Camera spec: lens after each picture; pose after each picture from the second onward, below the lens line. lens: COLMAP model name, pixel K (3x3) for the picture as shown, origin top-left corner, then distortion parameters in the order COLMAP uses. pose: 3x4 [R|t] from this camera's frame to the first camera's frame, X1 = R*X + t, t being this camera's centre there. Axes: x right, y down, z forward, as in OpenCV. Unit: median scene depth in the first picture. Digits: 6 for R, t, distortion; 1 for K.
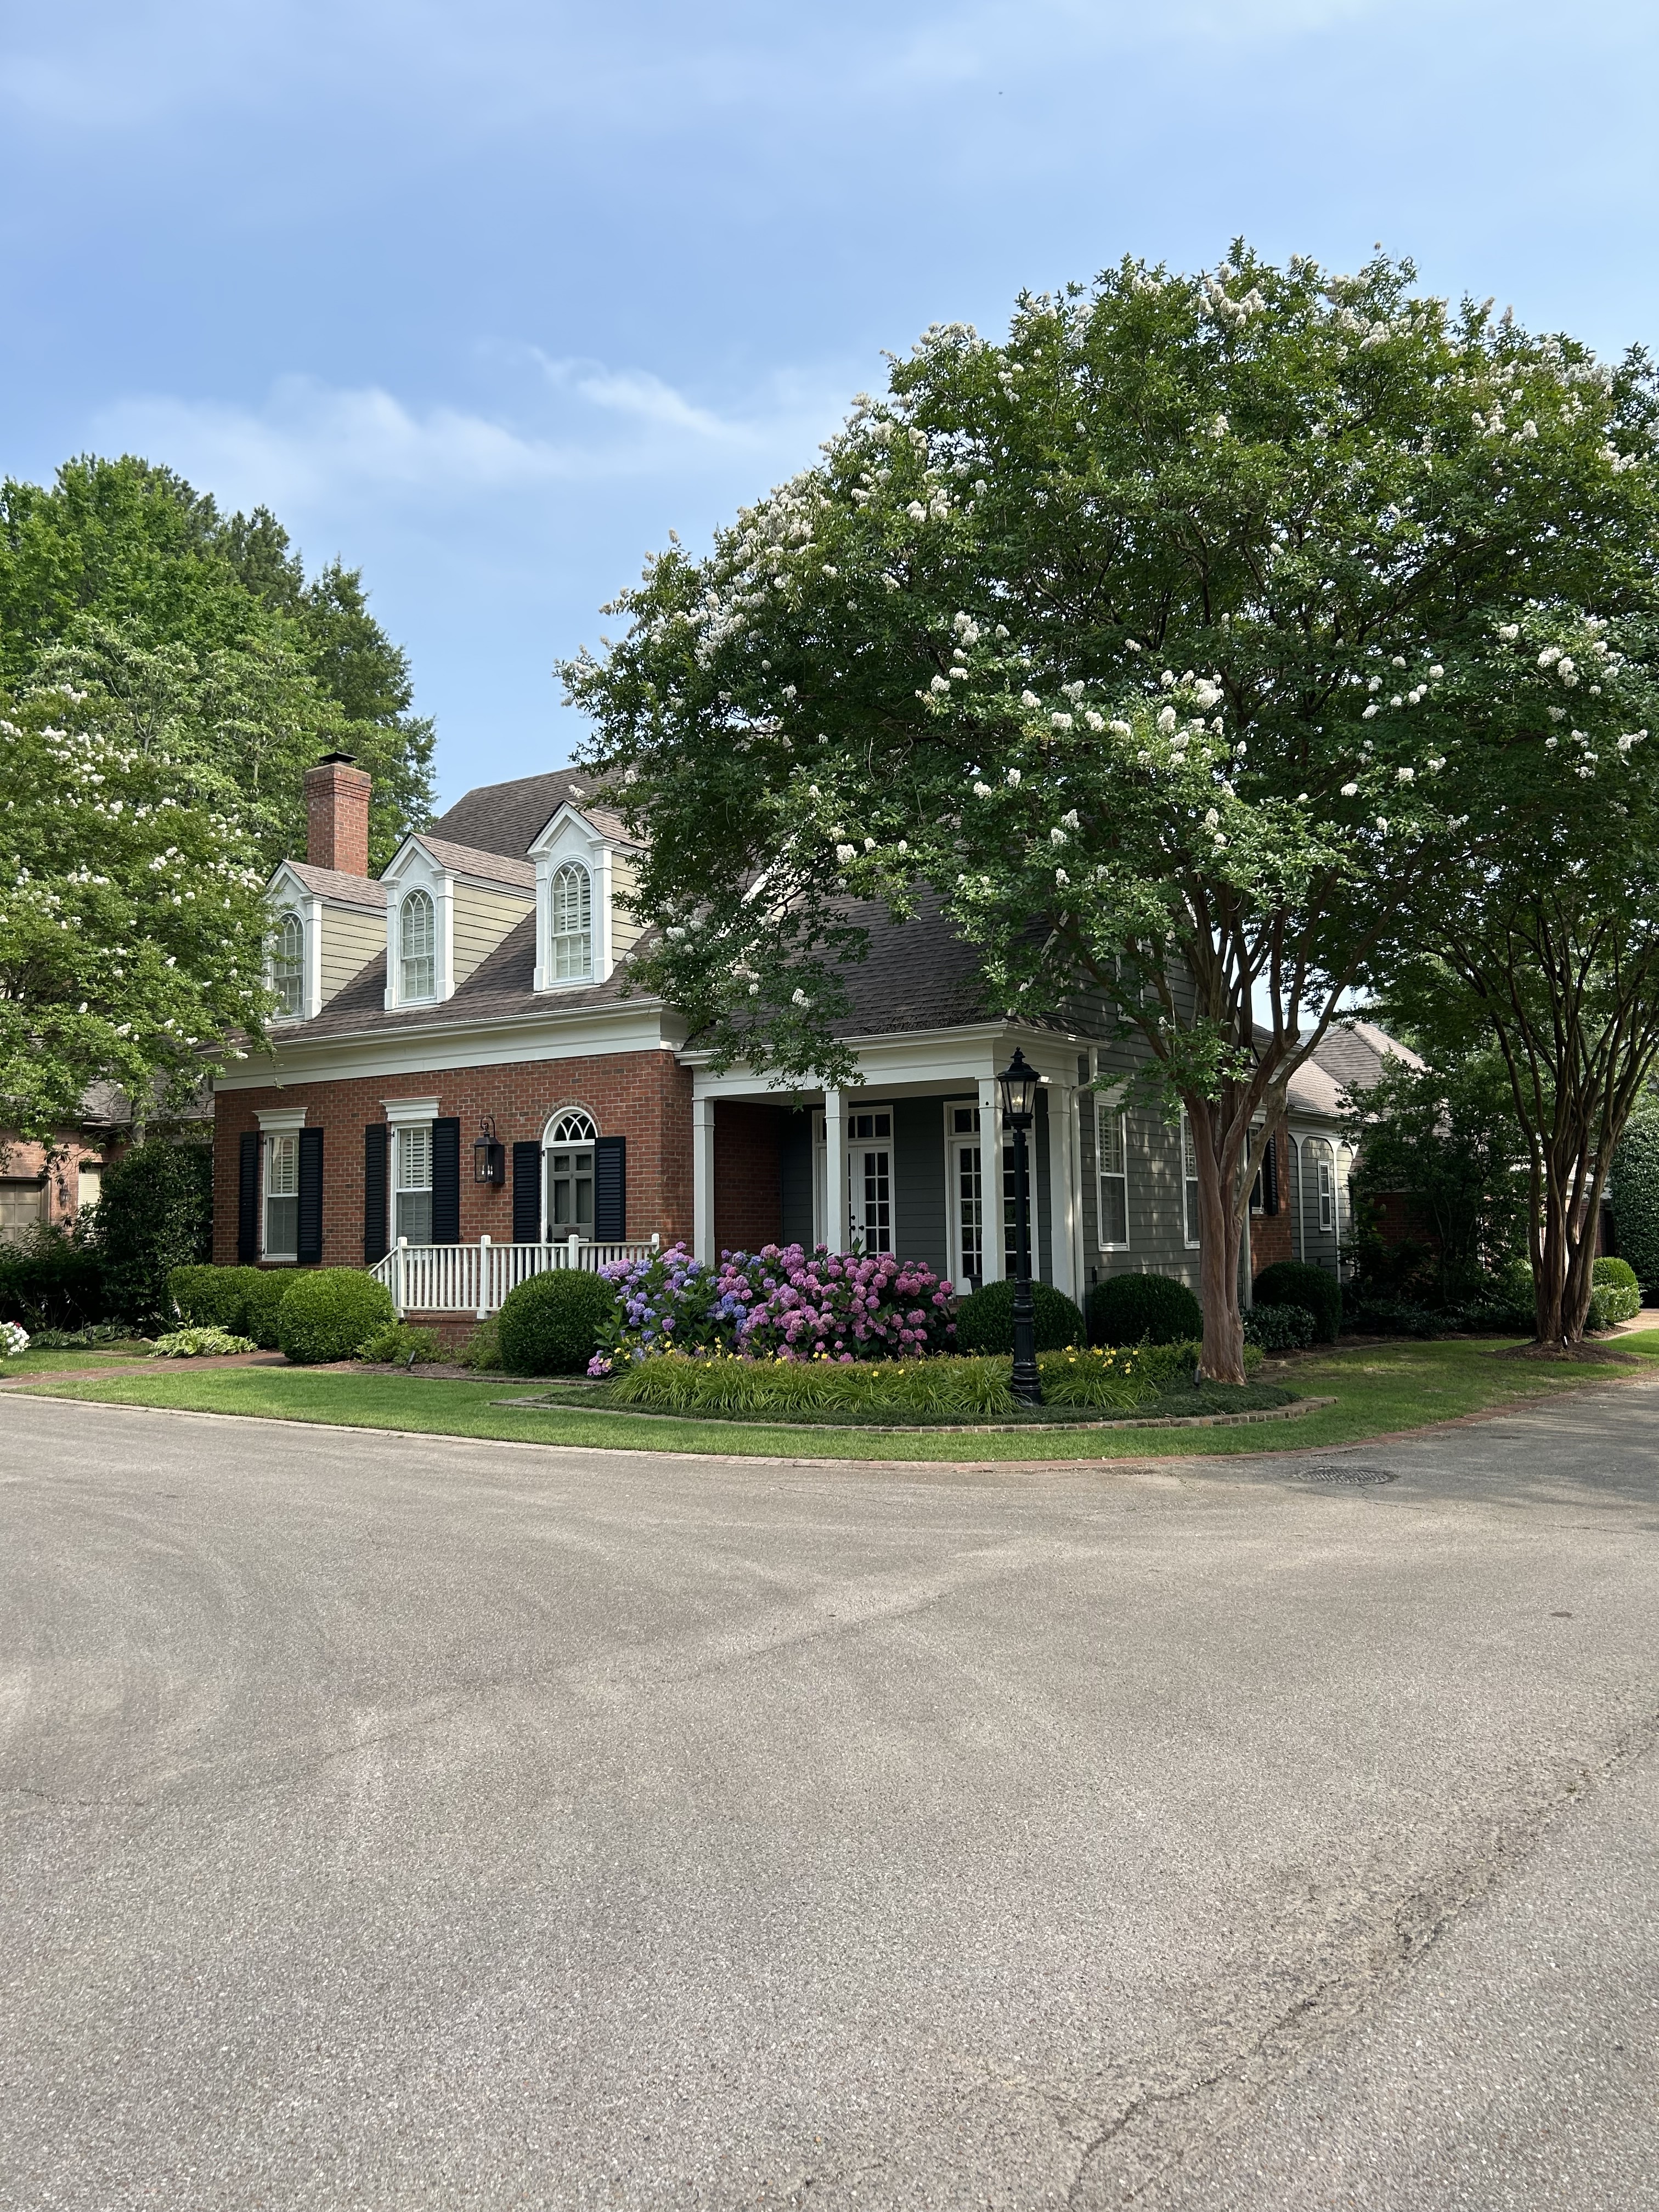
lens RADIAL K [[1649.8, 0, 813.8], [0, 1649.8, 1113.0], [0, 0, 1]] dist [-0.031715, 0.002311]
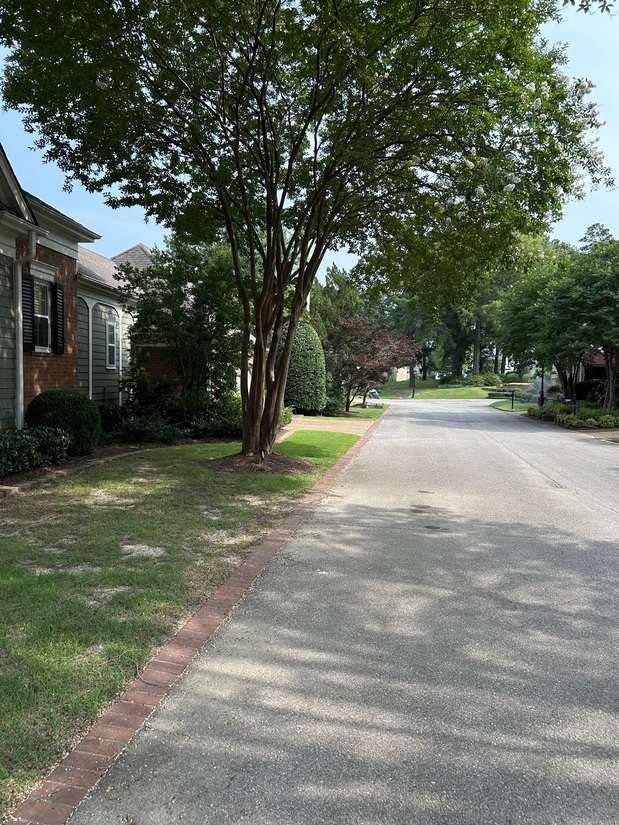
lens RADIAL K [[615.3, 0, 307.5], [0, 615.3, 413.9], [0, 0, 1]] dist [-0.031715, 0.002311]
pose [[0.861295, -0.007335, 0.508052, 0.198524], [-0.061074, 0.991152, 0.117848, 0.038813], [-0.504421, -0.132531, 0.853226, 0.468442]]
